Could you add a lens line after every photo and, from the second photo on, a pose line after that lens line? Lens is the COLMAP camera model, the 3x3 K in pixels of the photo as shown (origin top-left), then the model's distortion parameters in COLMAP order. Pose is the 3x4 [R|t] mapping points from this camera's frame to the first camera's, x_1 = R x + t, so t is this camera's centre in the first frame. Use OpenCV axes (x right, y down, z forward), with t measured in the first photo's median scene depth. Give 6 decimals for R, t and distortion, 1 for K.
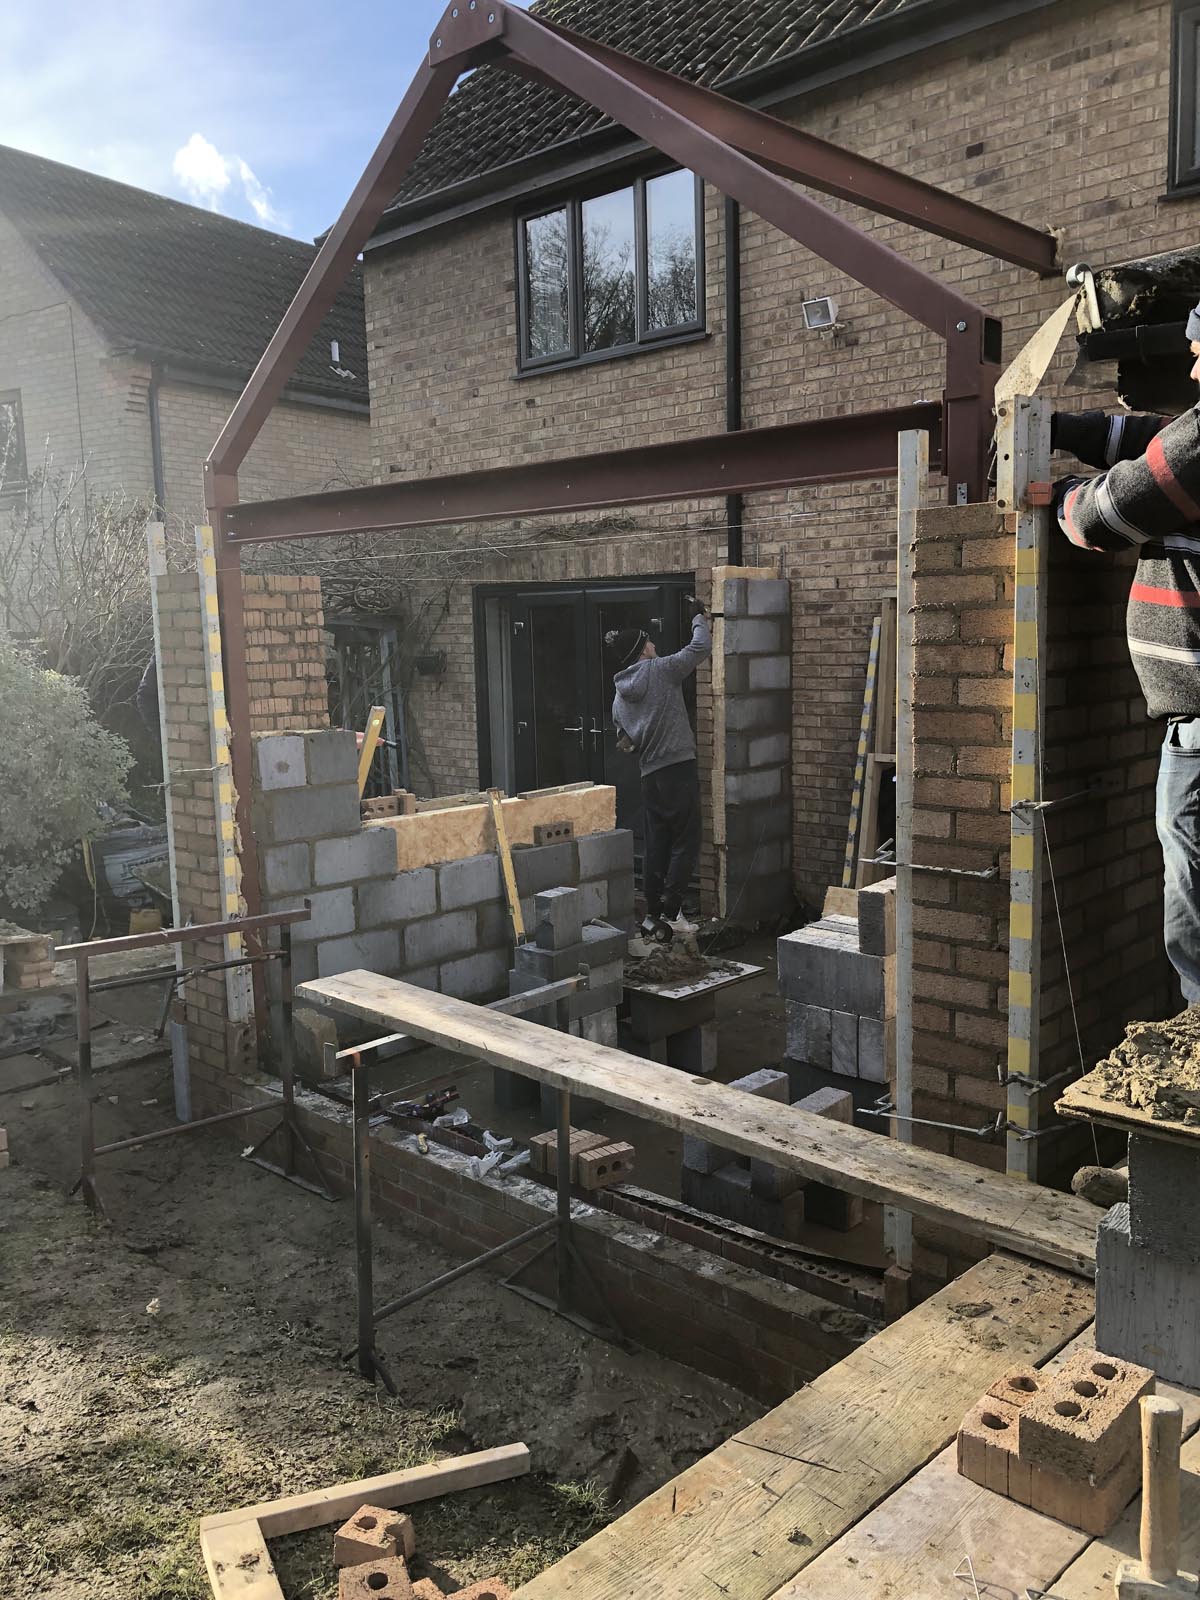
lens RADIAL K [[1314.3, 0, 600.2], [0, 1314.3, 788.7], [0, 0, 1]] dist [0.035924, -0.028492]
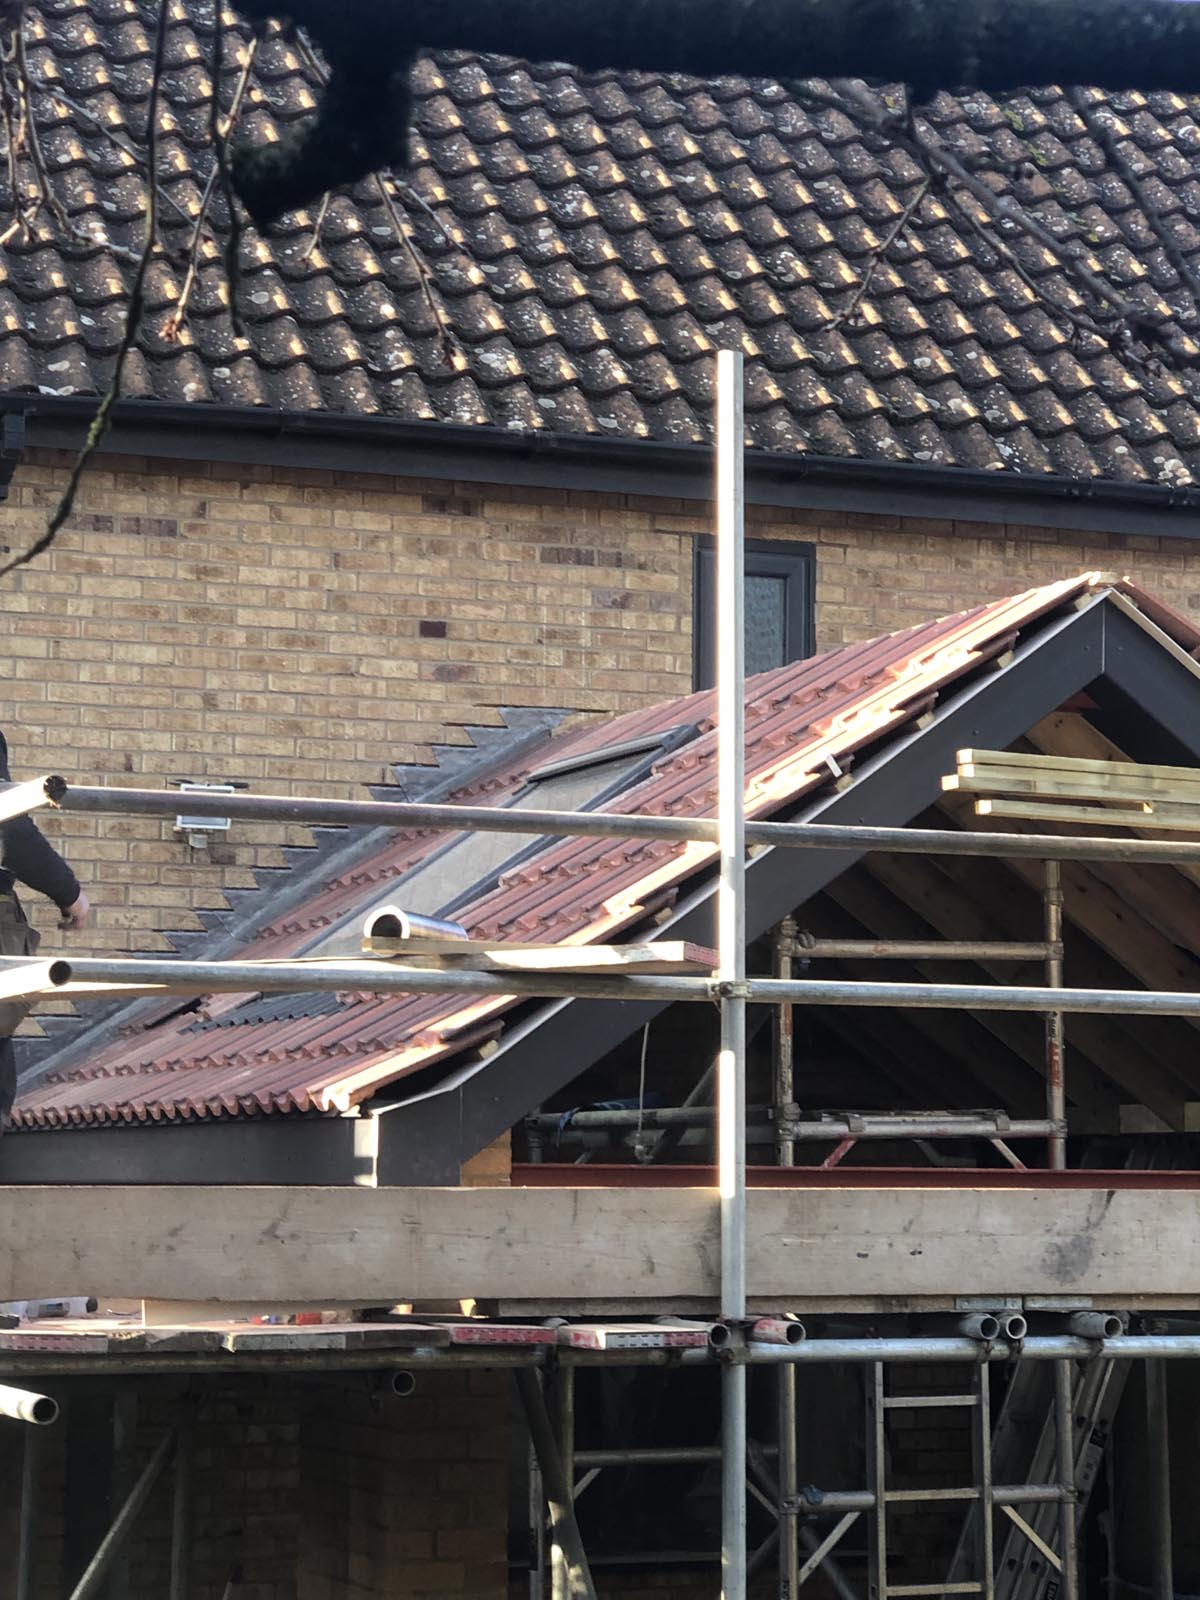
lens RADIAL K [[3880.0, 0, 612.3], [0, 3880.0, 747.4], [0, 0, 1]] dist [0.040456, 0.000000]
pose [[0.403465, 0.130120, 0.905696, -1.292776], [0.099705, 0.977690, -0.184879, -0.041362], [-0.909547, 0.164894, 0.381490, 0.149756]]
